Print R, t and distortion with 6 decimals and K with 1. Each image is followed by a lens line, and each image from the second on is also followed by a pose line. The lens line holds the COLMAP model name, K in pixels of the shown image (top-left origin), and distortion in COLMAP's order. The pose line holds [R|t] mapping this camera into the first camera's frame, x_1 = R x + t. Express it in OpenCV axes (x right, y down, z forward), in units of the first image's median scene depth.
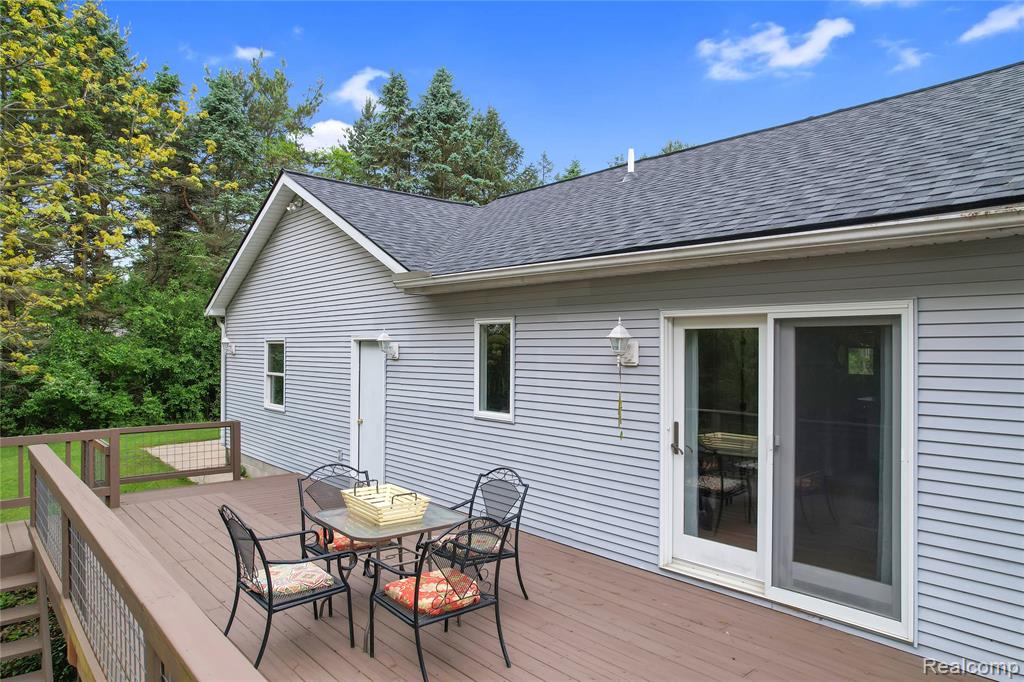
lens RADIAL K [[685.6, 0, 512.0], [0, 685.6, 341.0], [0, 0, 1]] dist [-0.088066, 0.107325]
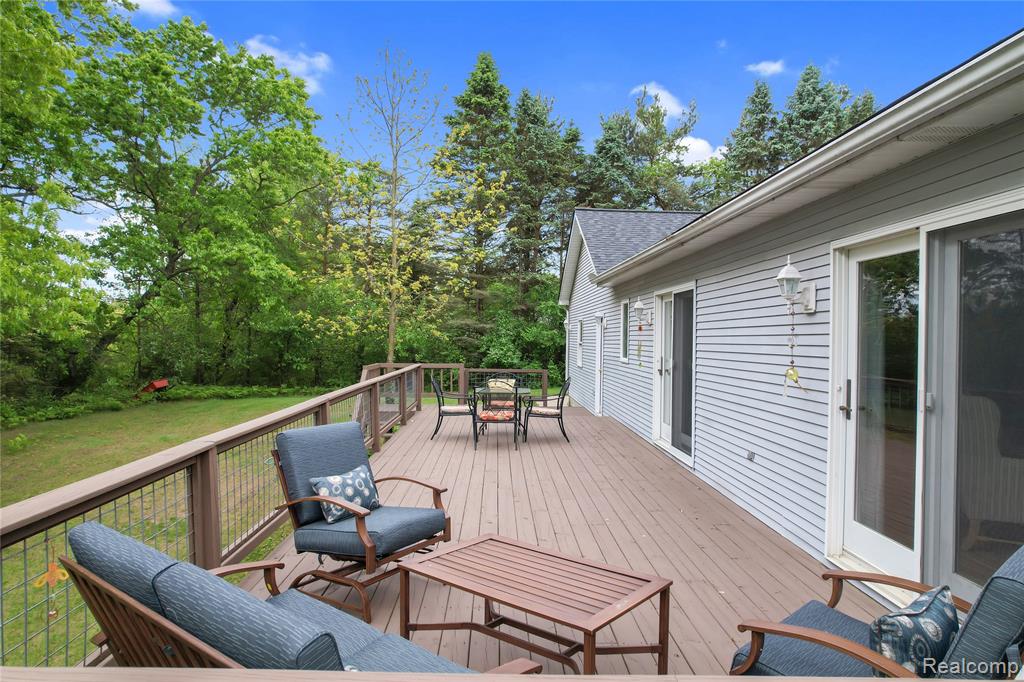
lens RADIAL K [[685.6, 0, 512.0], [0, 685.6, 341.0], [0, 0, 1]] dist [-0.088066, 0.107325]
pose [[0.775042, 0.002753, -0.631903, 0.258697], [0.004908, 0.999934, 0.010376, 0.015049], [0.631890, -0.011143, 0.774978, -0.139167]]
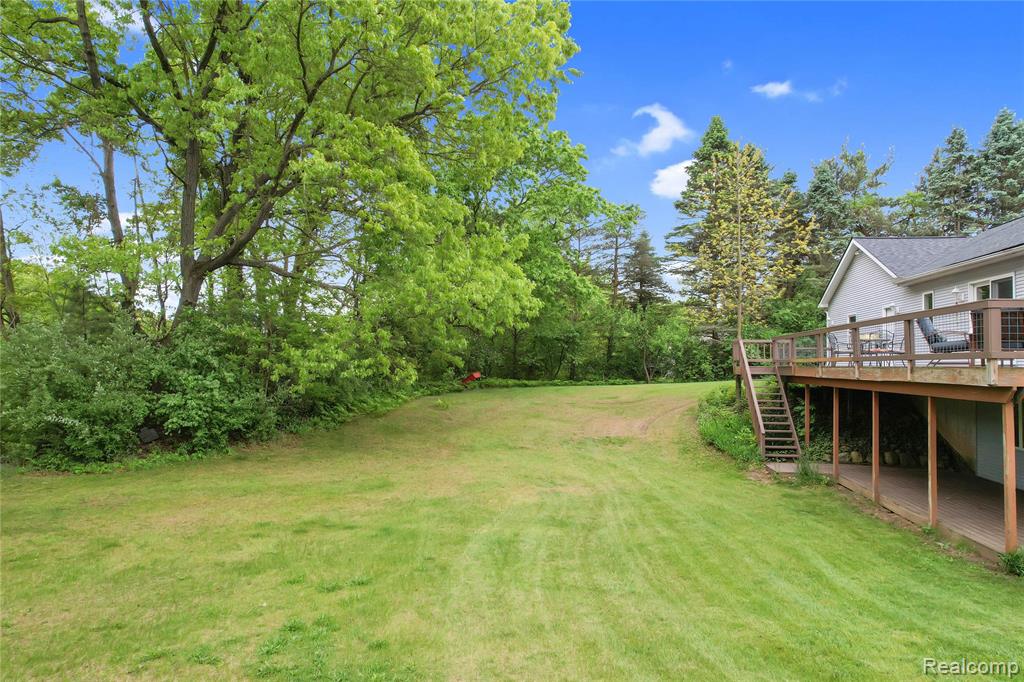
lens RADIAL K [[685.6, 0, 512.0], [0, 685.6, 341.0], [0, 0, 1]] dist [-0.088066, 0.107325]
pose [[0.666239, -0.028661, -0.745187, 0.268927], [0.005097, 0.999413, -0.033882, 0.076638], [0.745721, 0.018775, 0.665994, -0.628261]]
